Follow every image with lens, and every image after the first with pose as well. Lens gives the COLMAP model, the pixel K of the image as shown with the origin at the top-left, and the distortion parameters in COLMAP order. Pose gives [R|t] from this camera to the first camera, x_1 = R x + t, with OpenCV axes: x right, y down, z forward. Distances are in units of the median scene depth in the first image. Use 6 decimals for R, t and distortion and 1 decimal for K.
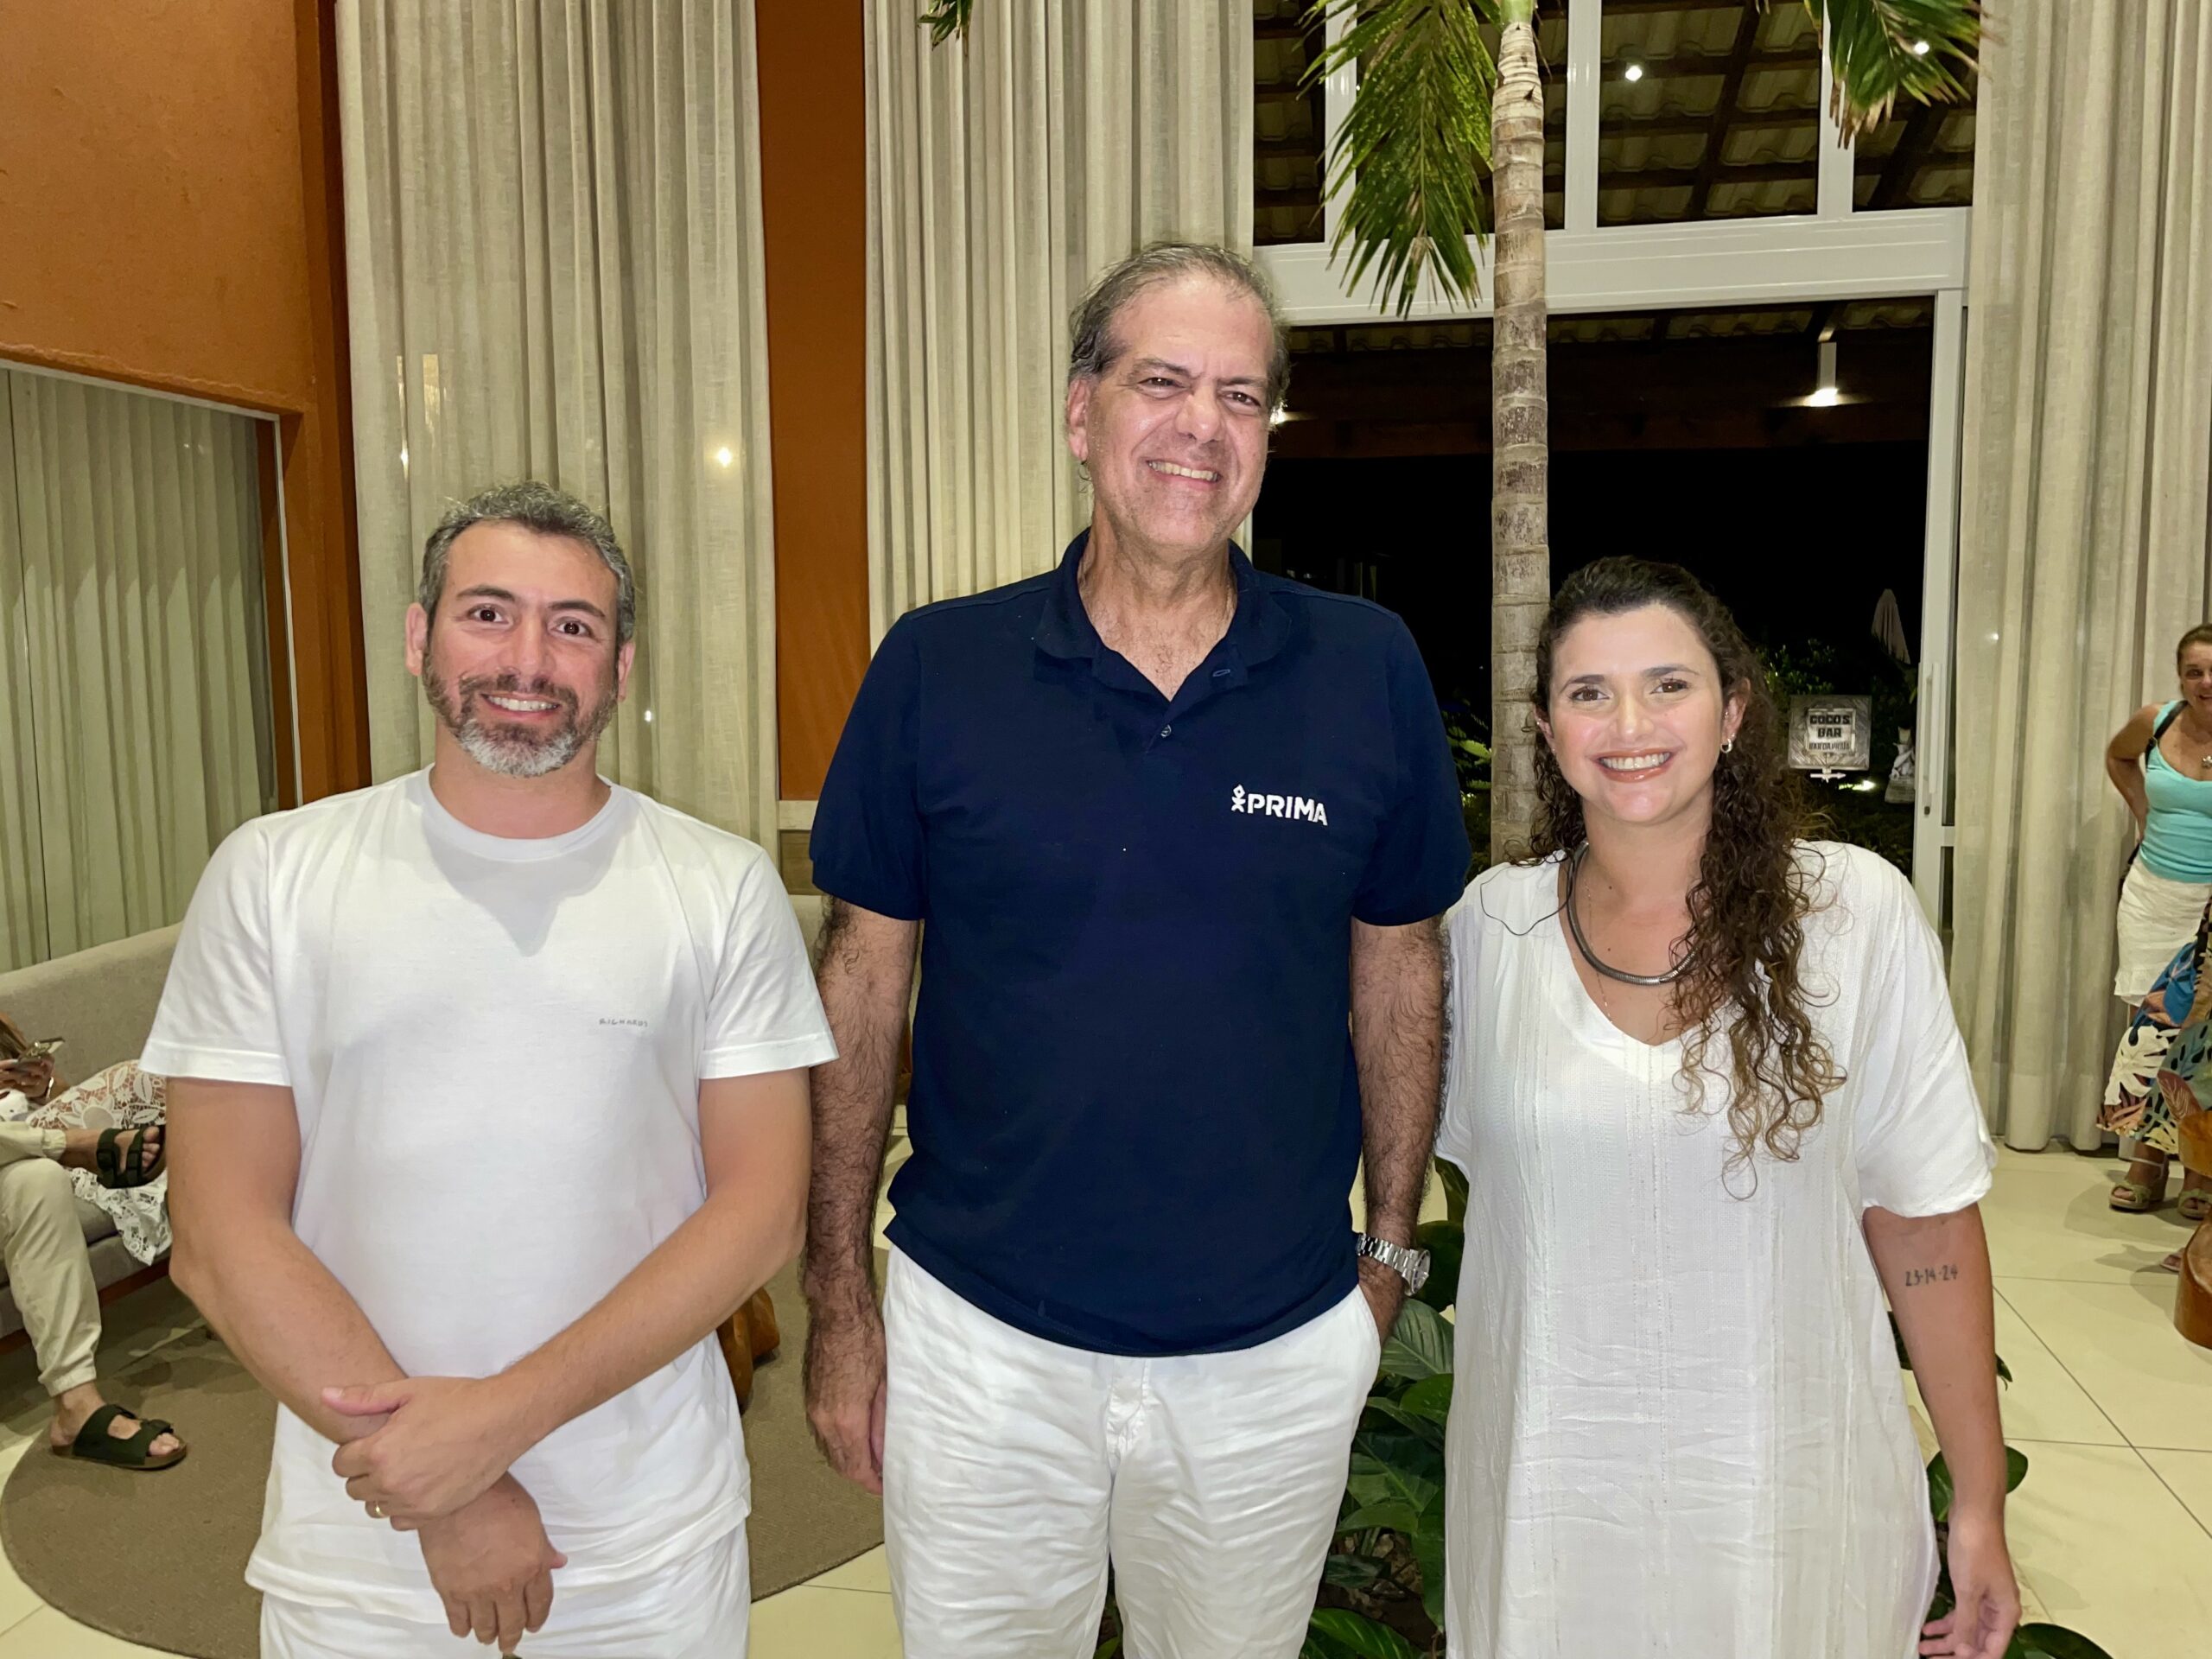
lens RADIAL K [[1700.2, 0, 1115.9], [0, 1700.2, 823.4], [0, 0, 1]] dist [0.050178, -0.060896]
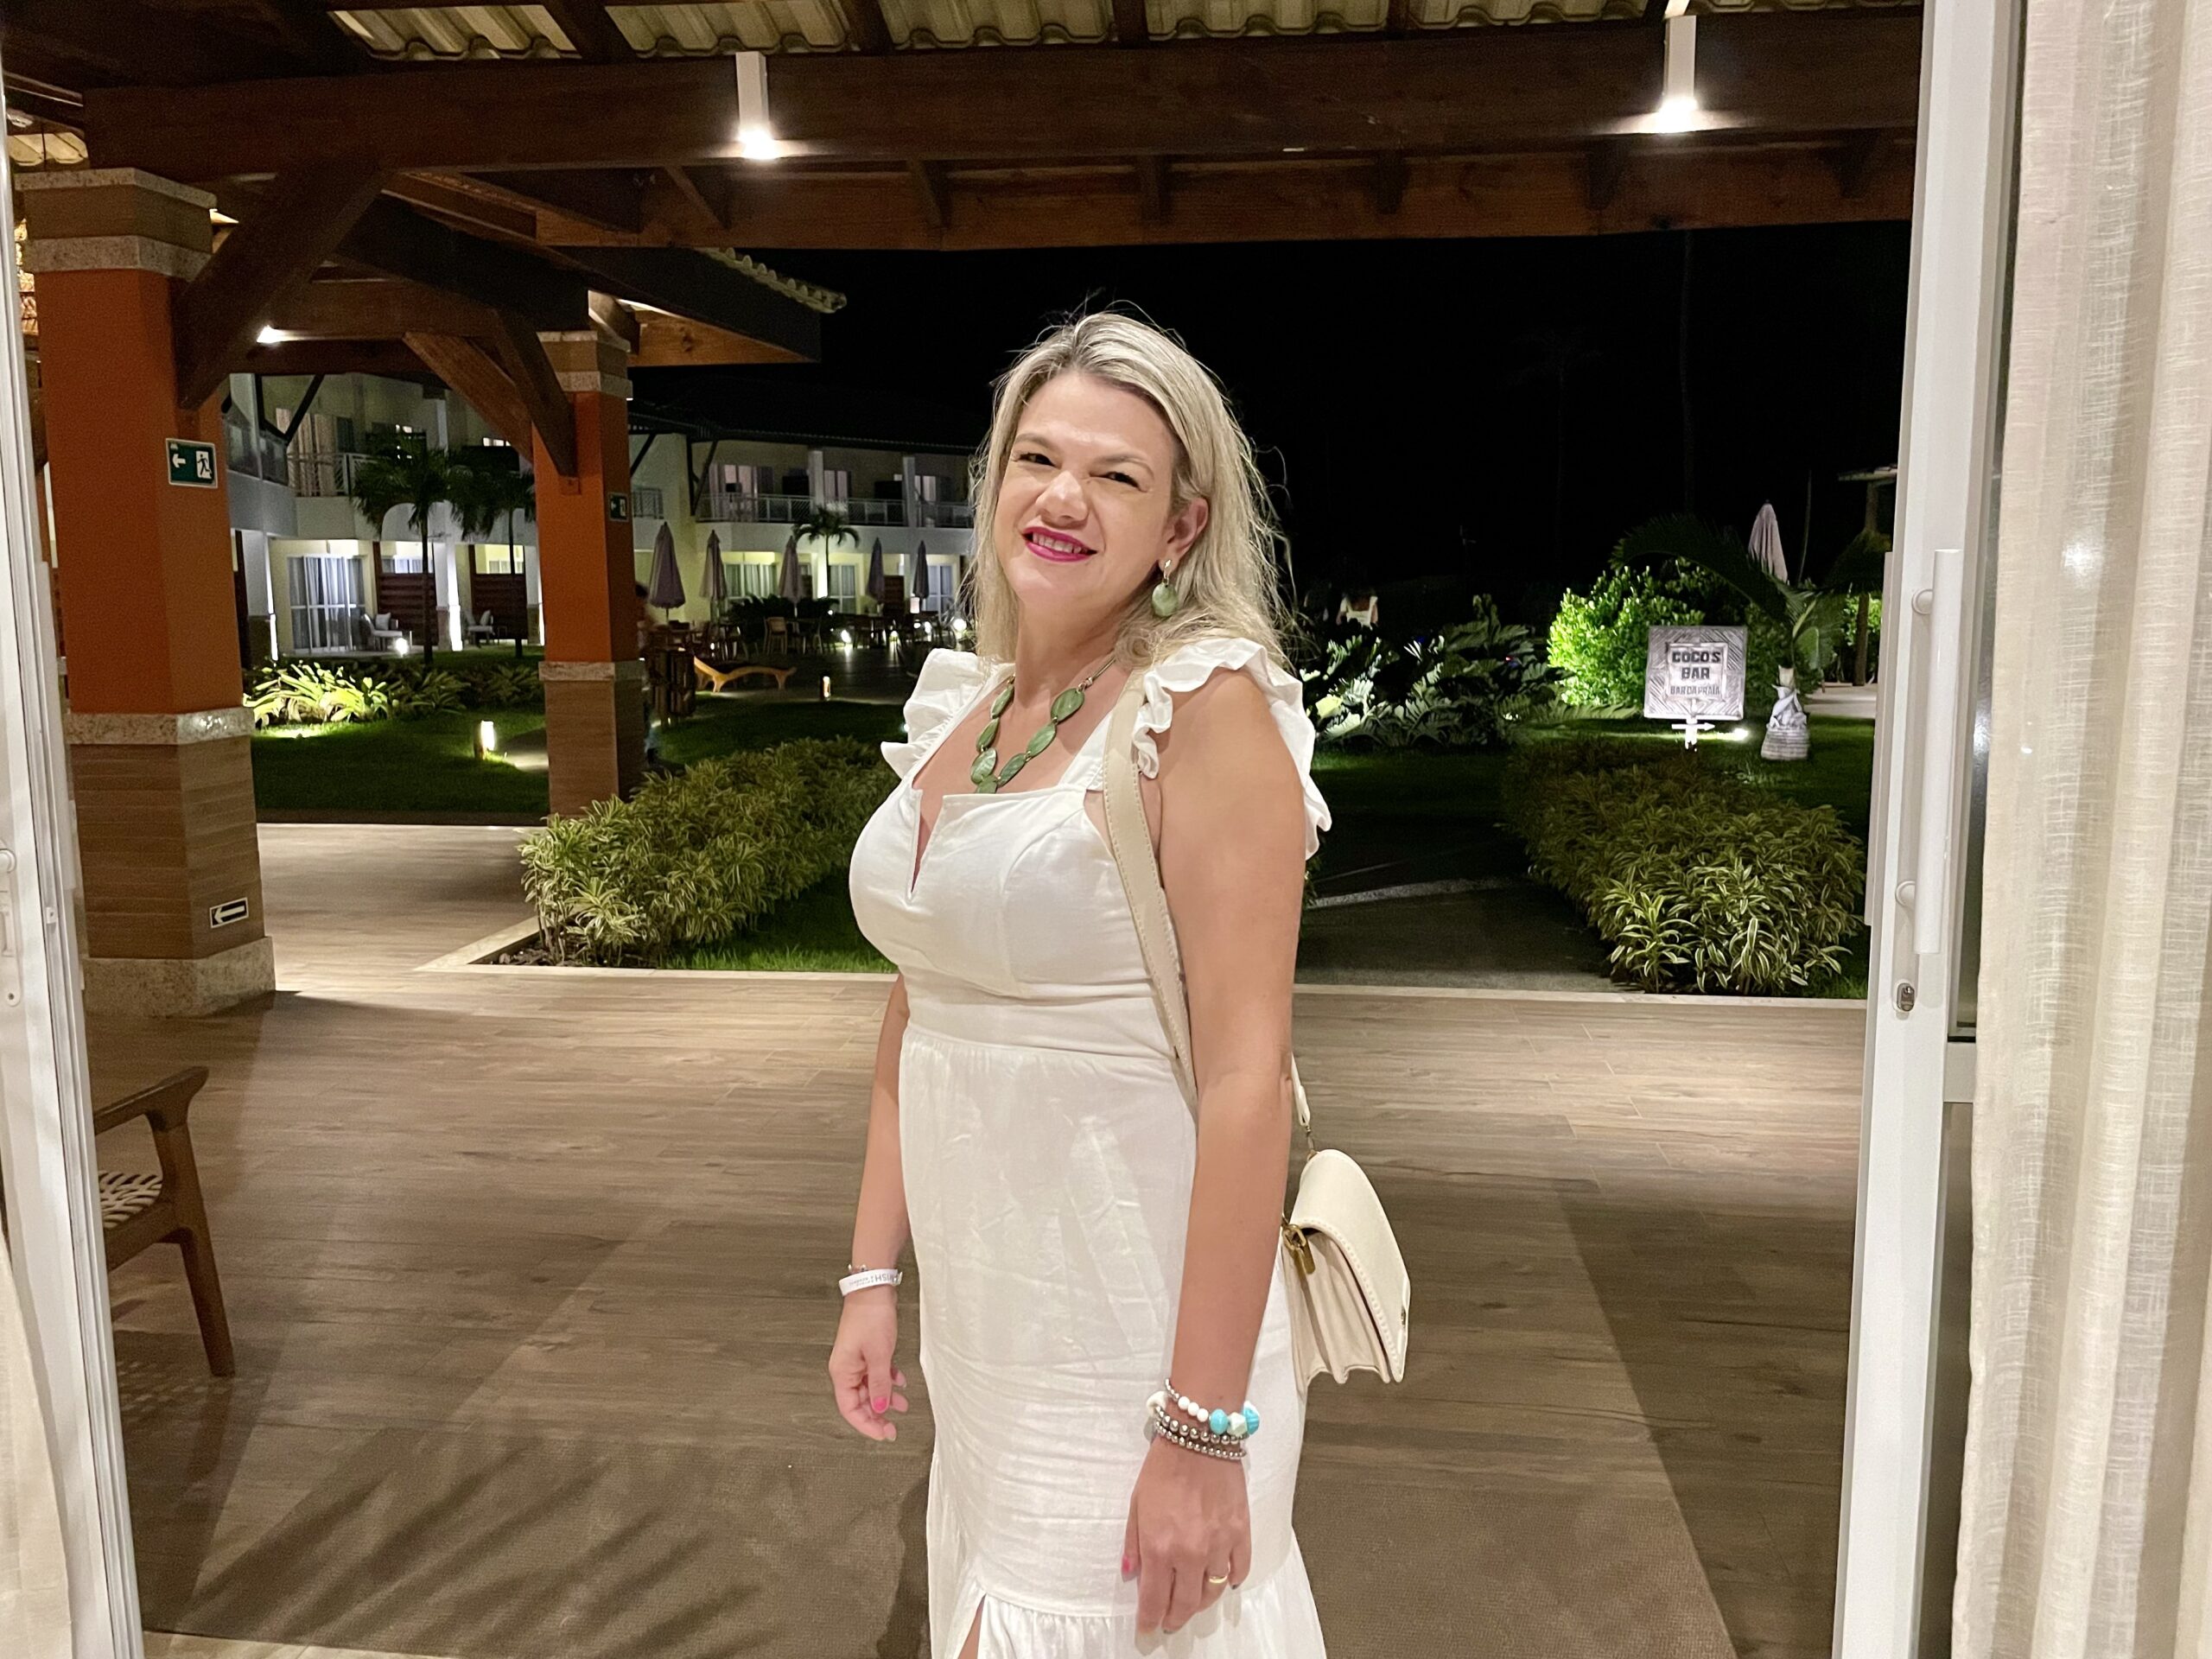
lens RADIAL K [[1700.2, 0, 1096.2], [0, 1700.2, 835.1], [0, 0, 1]] dist [0.050178, -0.060896]
pose [[0.998571, -0.007089, 0.052963, 0.092742], [0.004559, 0.998849, 0.047744, -0.016626], [-0.053241, -0.047435, 0.997454, 0.210662]]
